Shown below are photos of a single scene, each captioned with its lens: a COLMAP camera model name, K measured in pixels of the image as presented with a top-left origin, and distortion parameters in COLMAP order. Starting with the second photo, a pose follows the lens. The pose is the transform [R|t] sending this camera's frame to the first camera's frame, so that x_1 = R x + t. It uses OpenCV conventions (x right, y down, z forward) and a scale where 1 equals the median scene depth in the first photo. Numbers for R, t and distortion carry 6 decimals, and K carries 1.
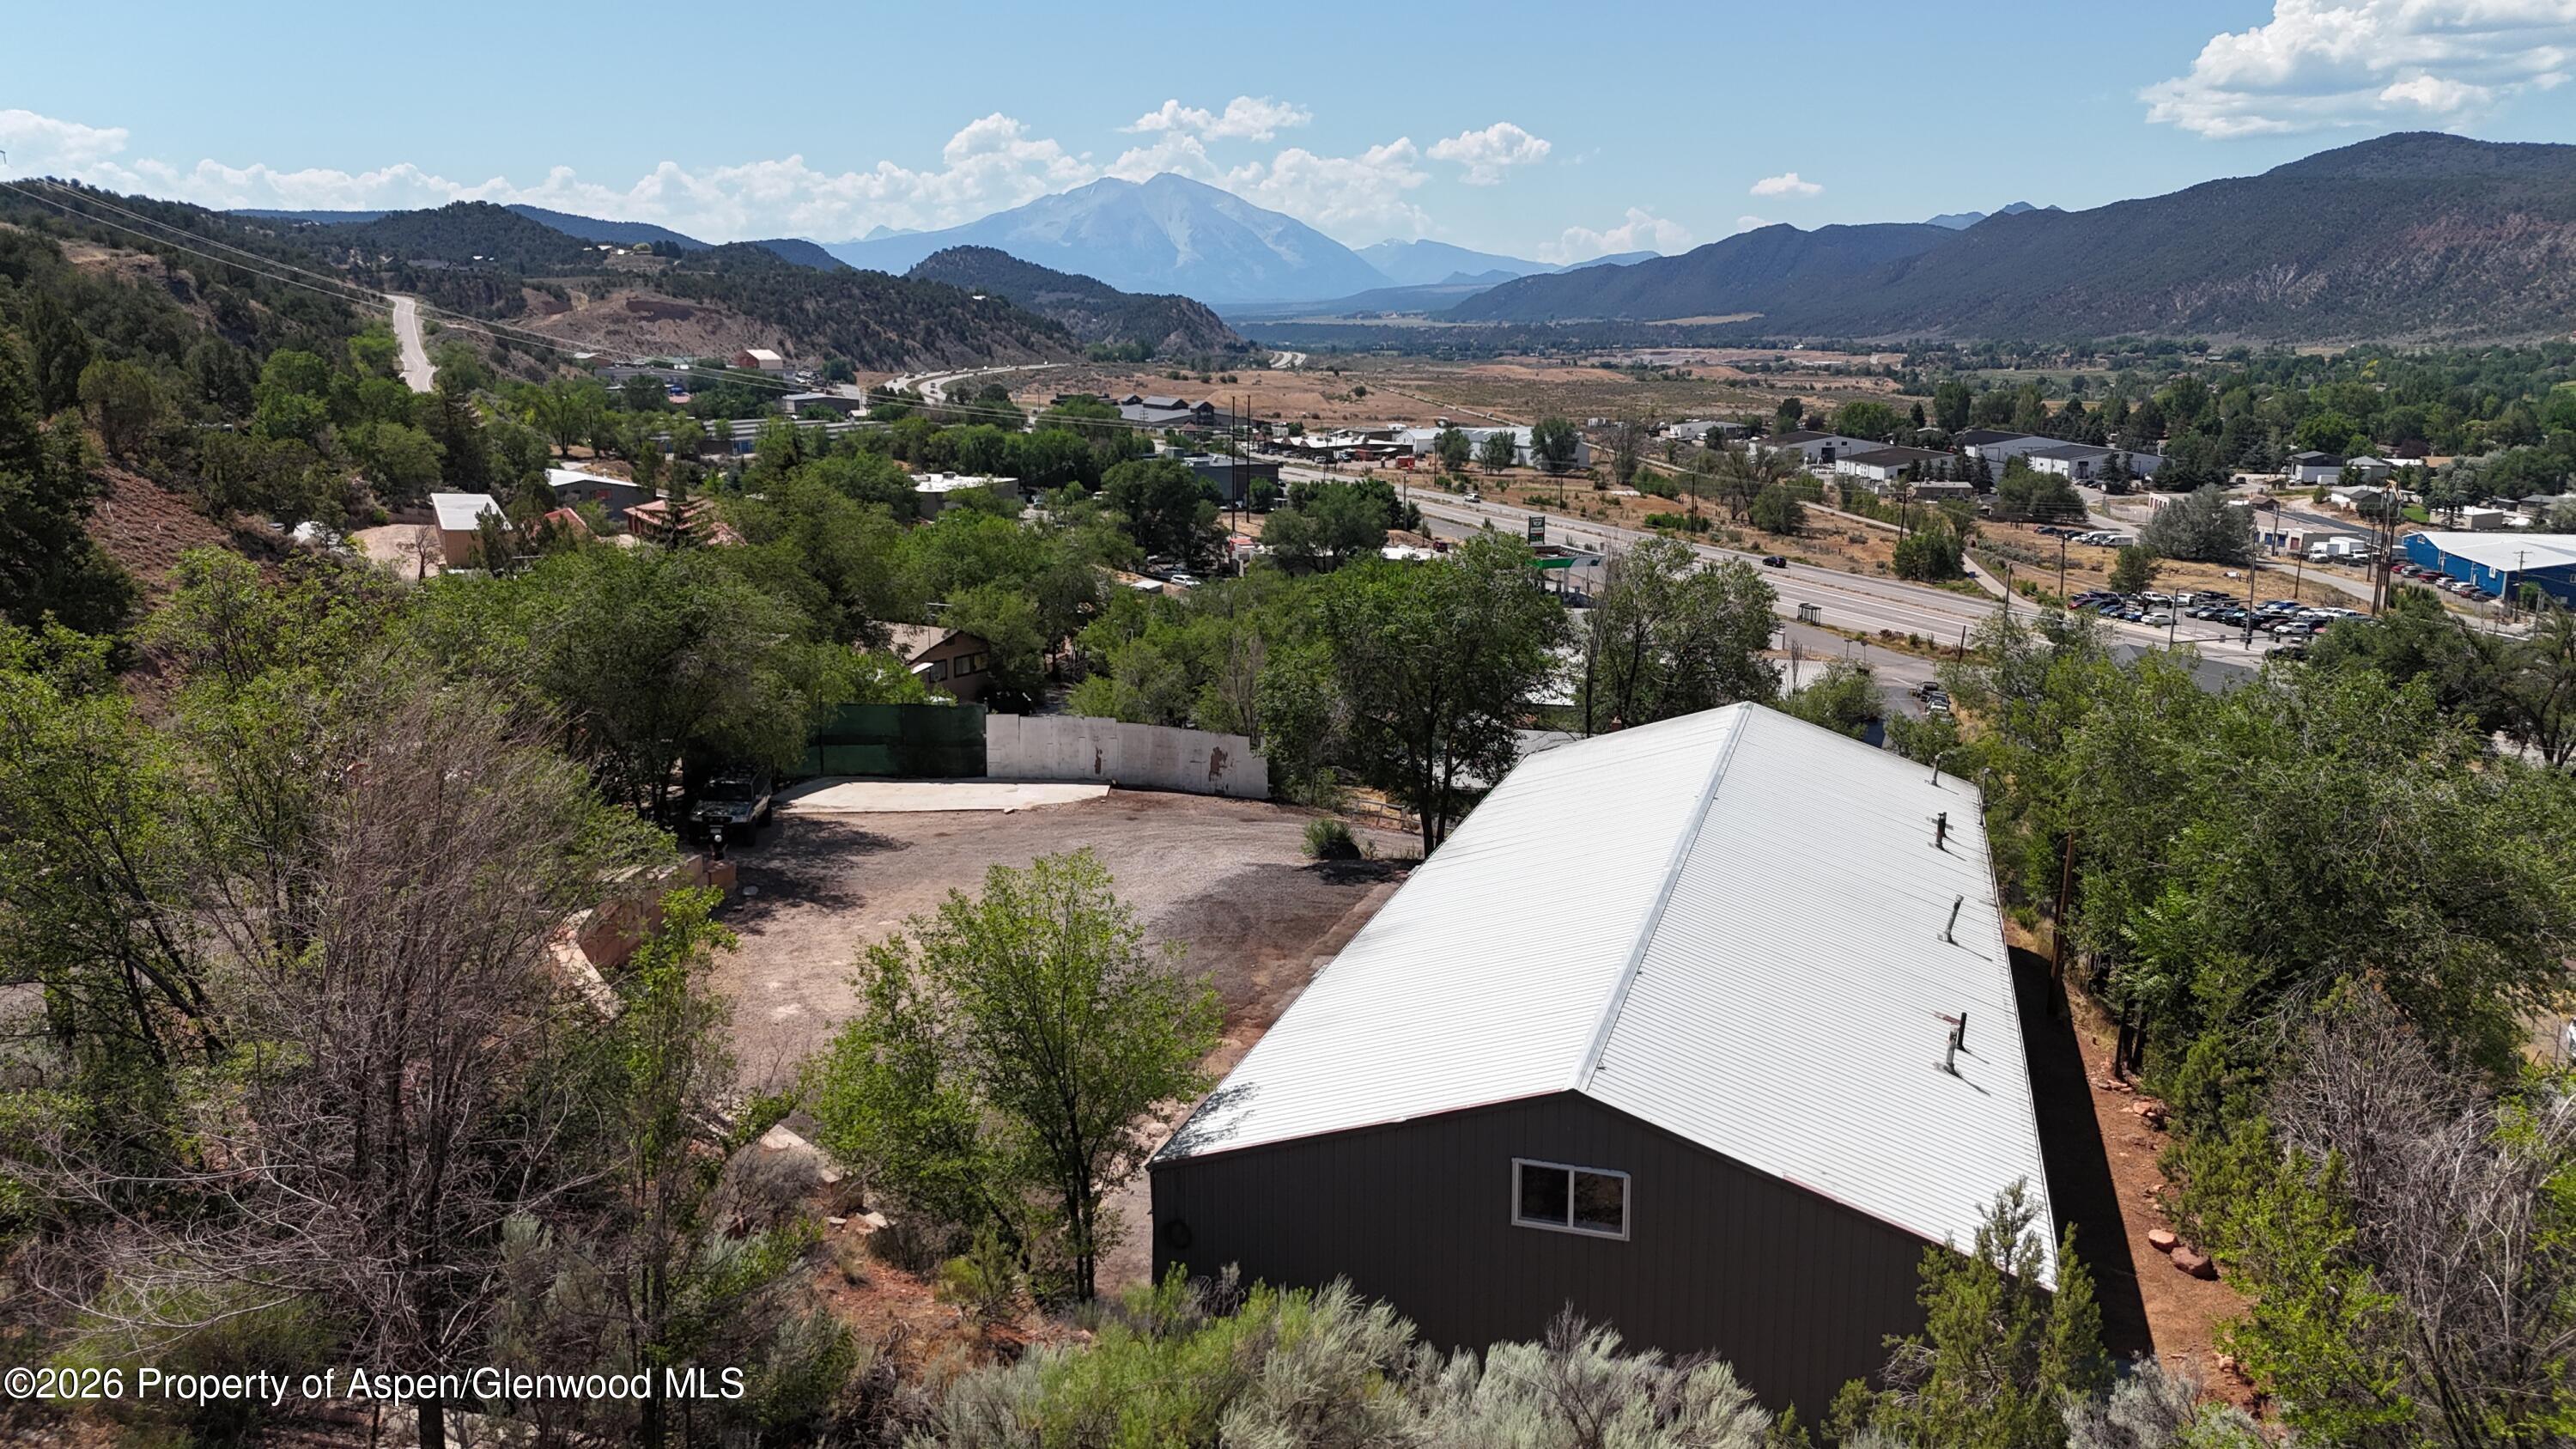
lens RADIAL K [[1906.1, 0, 1299.6], [0, 1906.1, 721.7], [0, 0, 1]] dist [0.074333, -0.081163]
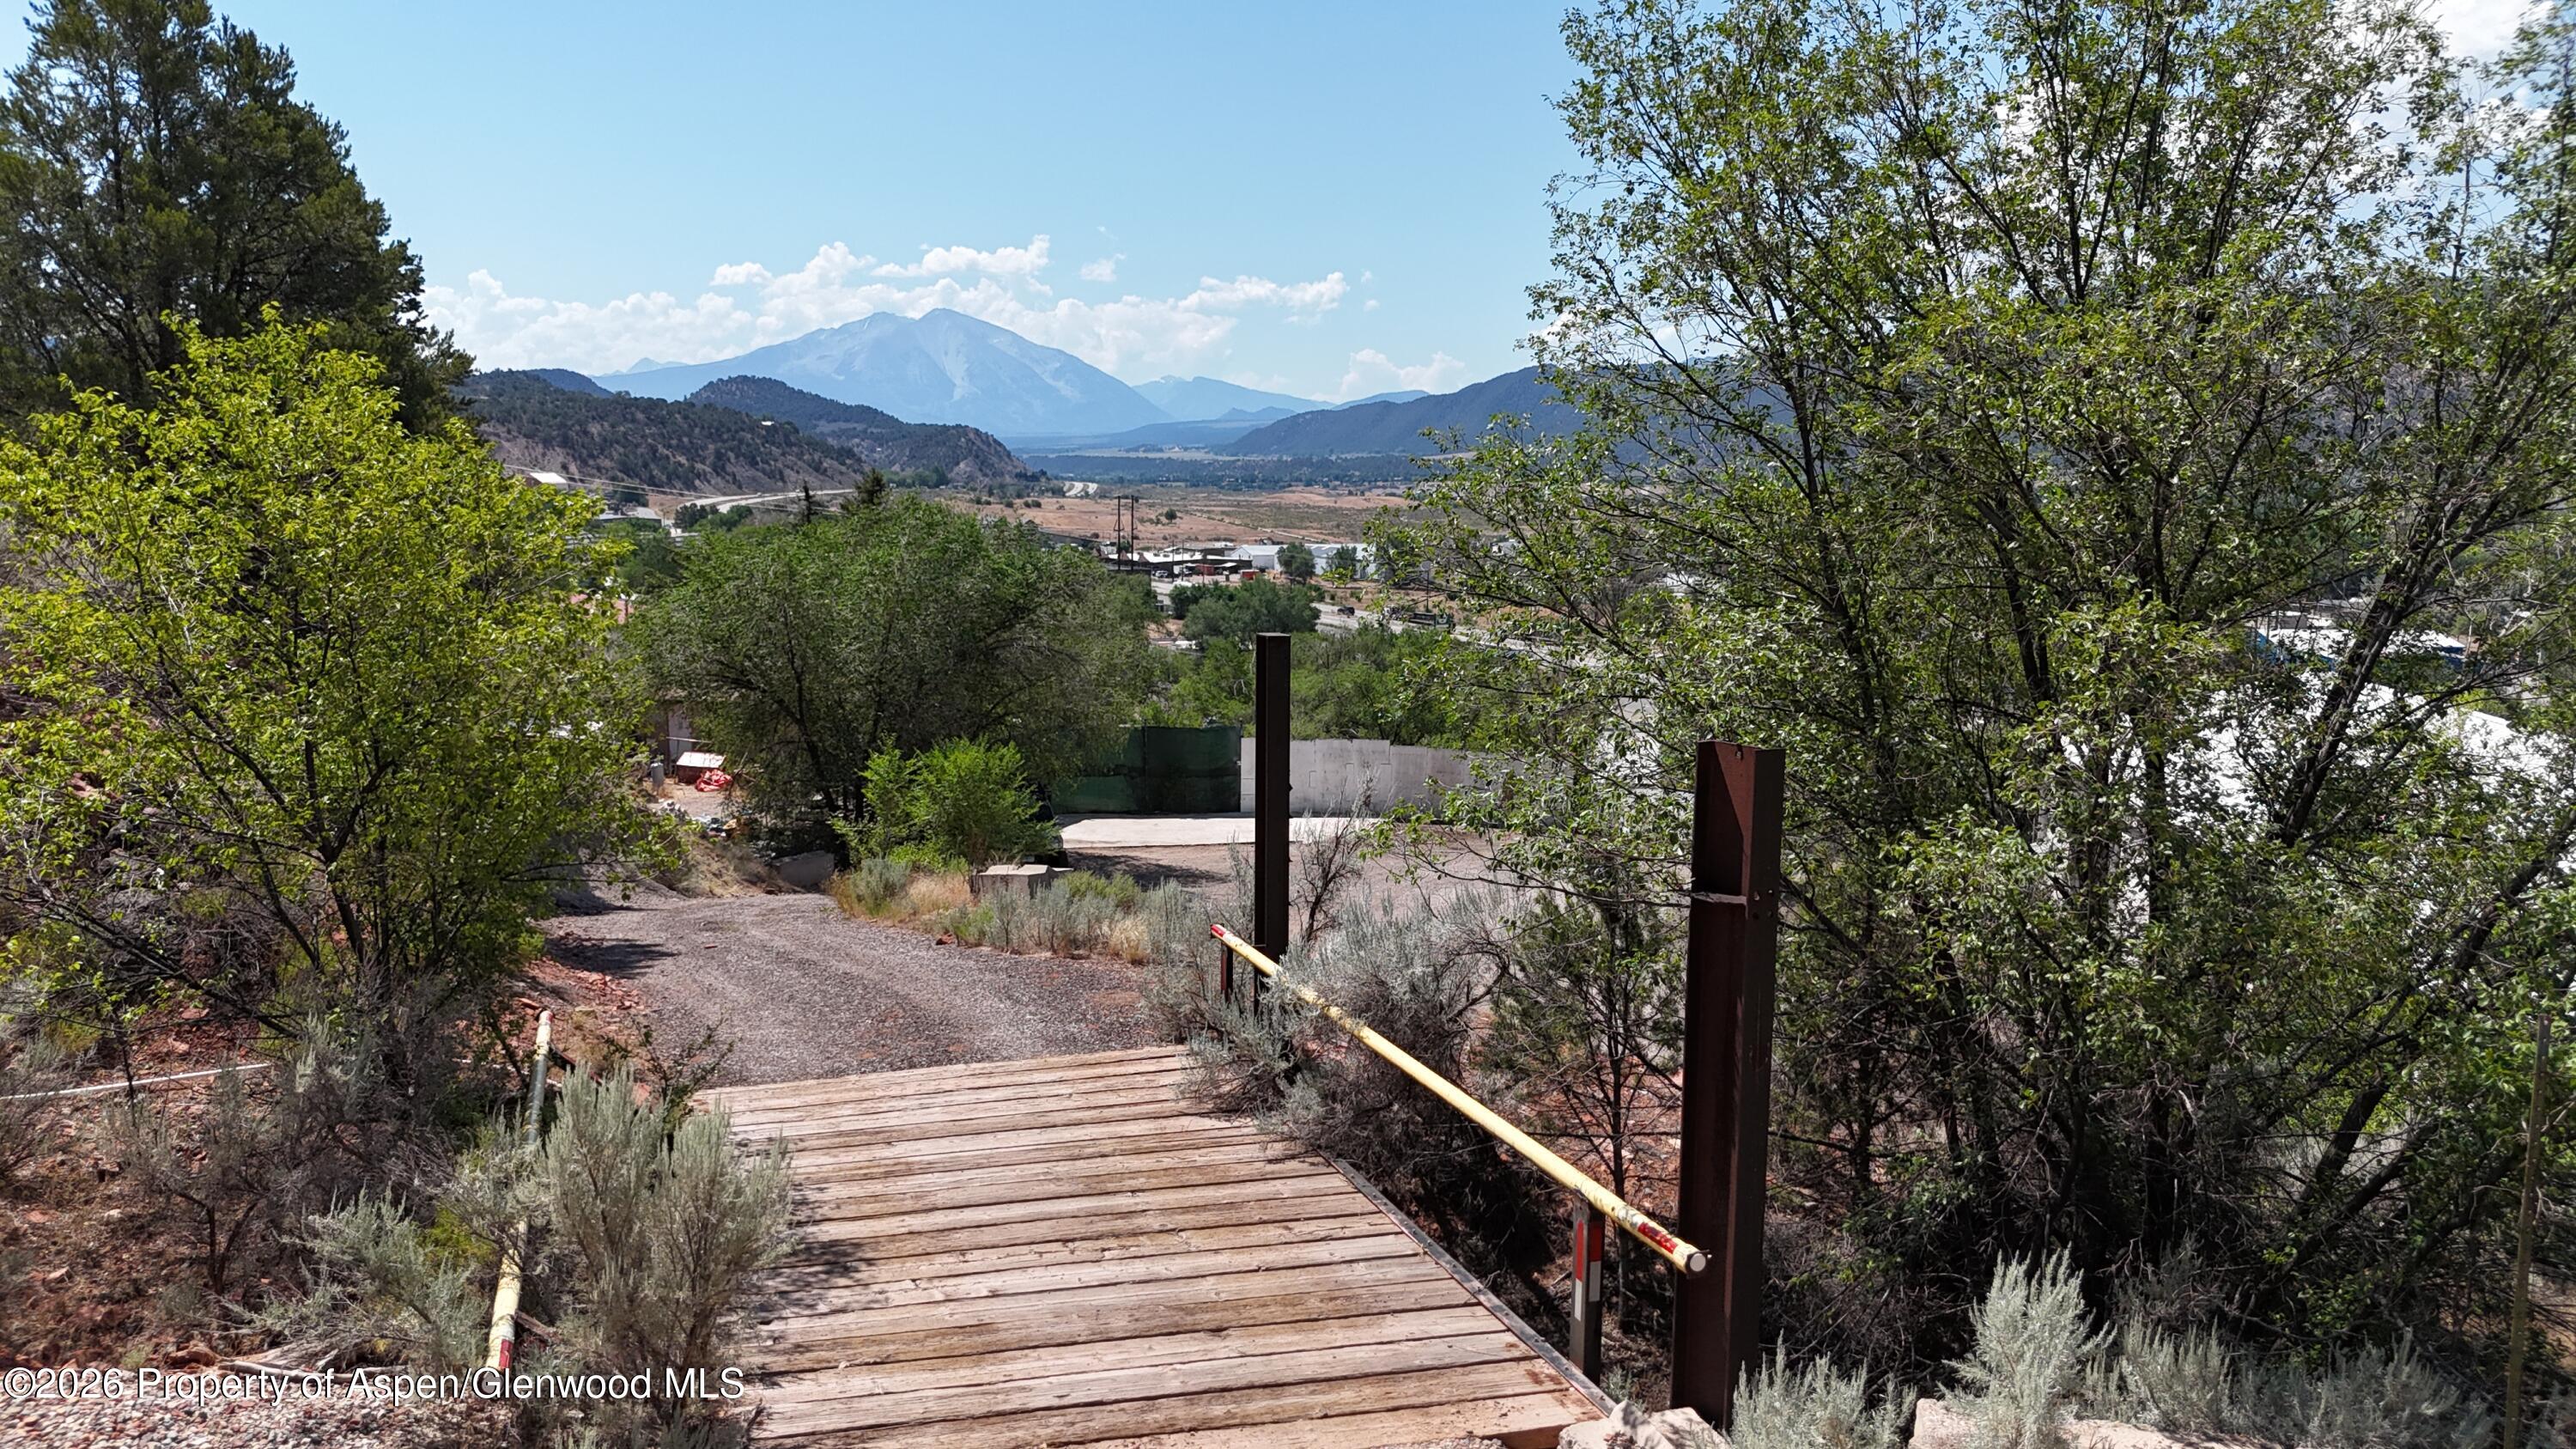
lens RADIAL K [[1906.1, 0, 1304.8], [0, 1906.1, 721.8], [0, 0, 1]] dist [0.074333, -0.081163]
pose [[0.993063, -0.013533, 0.116802, -0.023654], [0.021472, 0.997524, -0.066975, 0.004668], [-0.115606, 0.069019, 0.990894, 0.014935]]
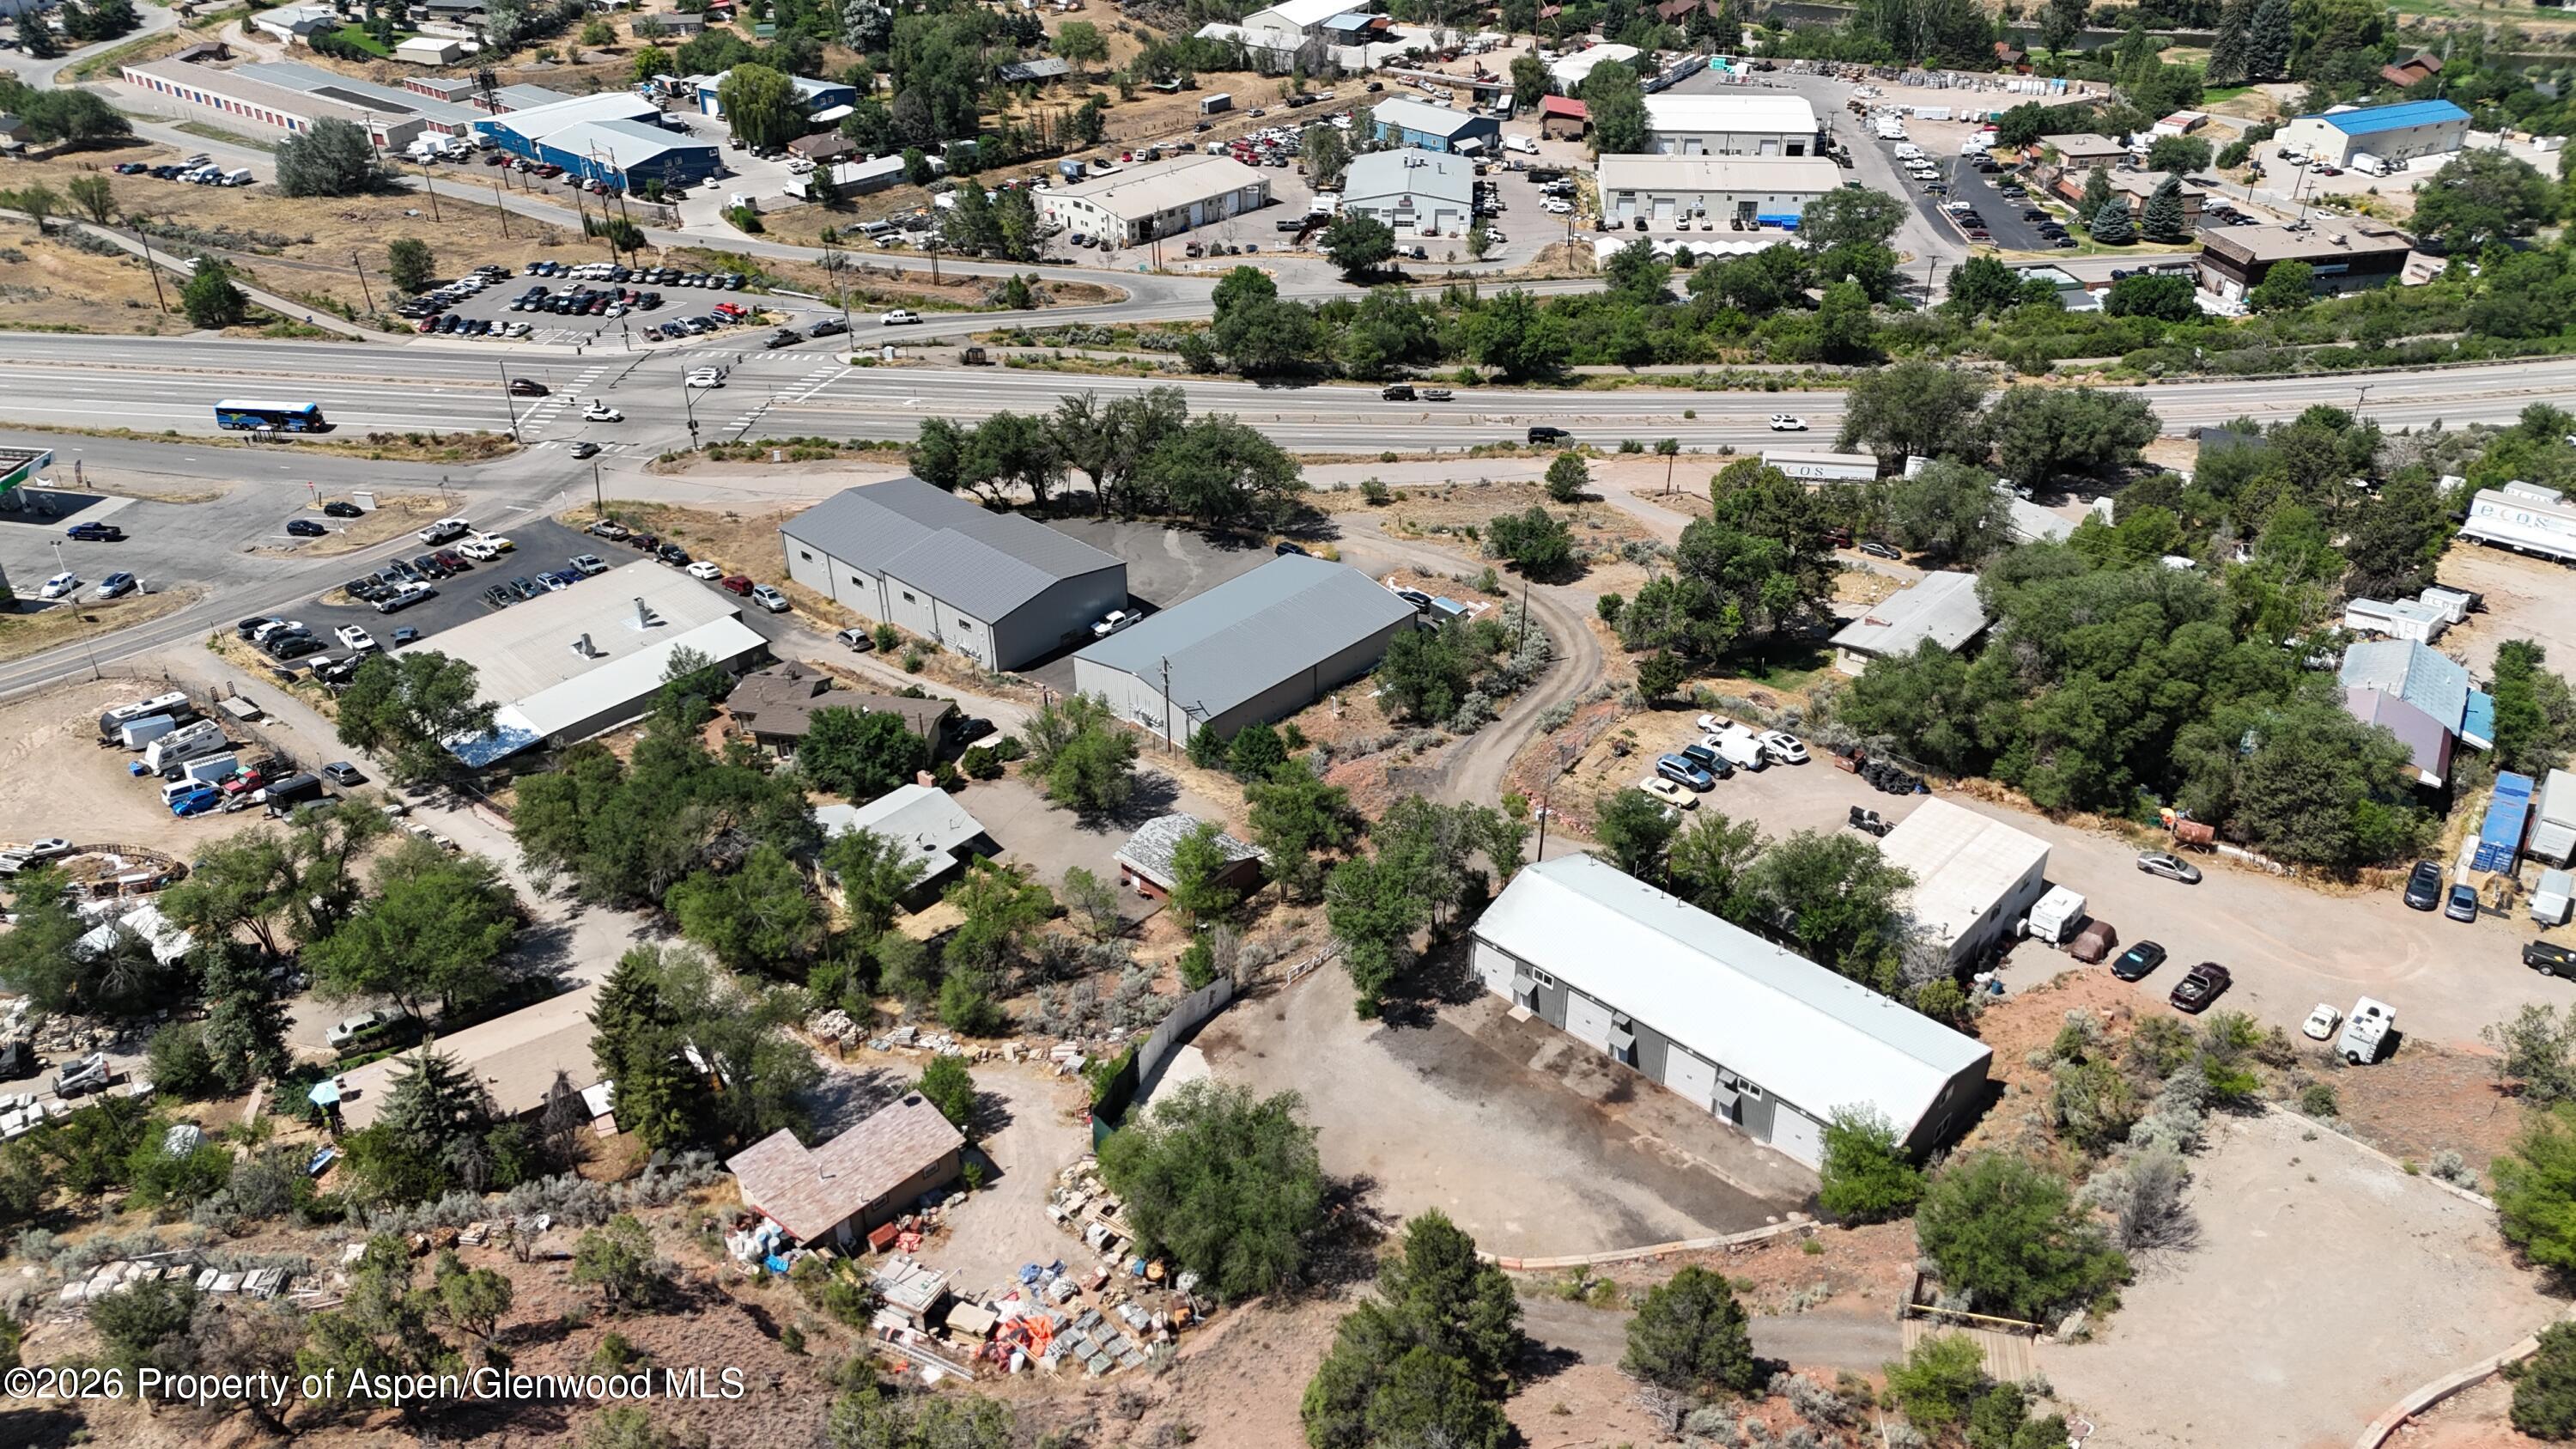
lens RADIAL K [[1906.1, 0, 1294.2], [0, 1906.1, 717.0], [0, 0, 1]] dist [0.074333, -0.081163]
pose [[0.432743, -0.474318, 0.766653, -0.124951], [0.179218, 0.878691, 0.442474, -0.098198], [-0.883524, -0.054079, 0.465254, 0.011795]]
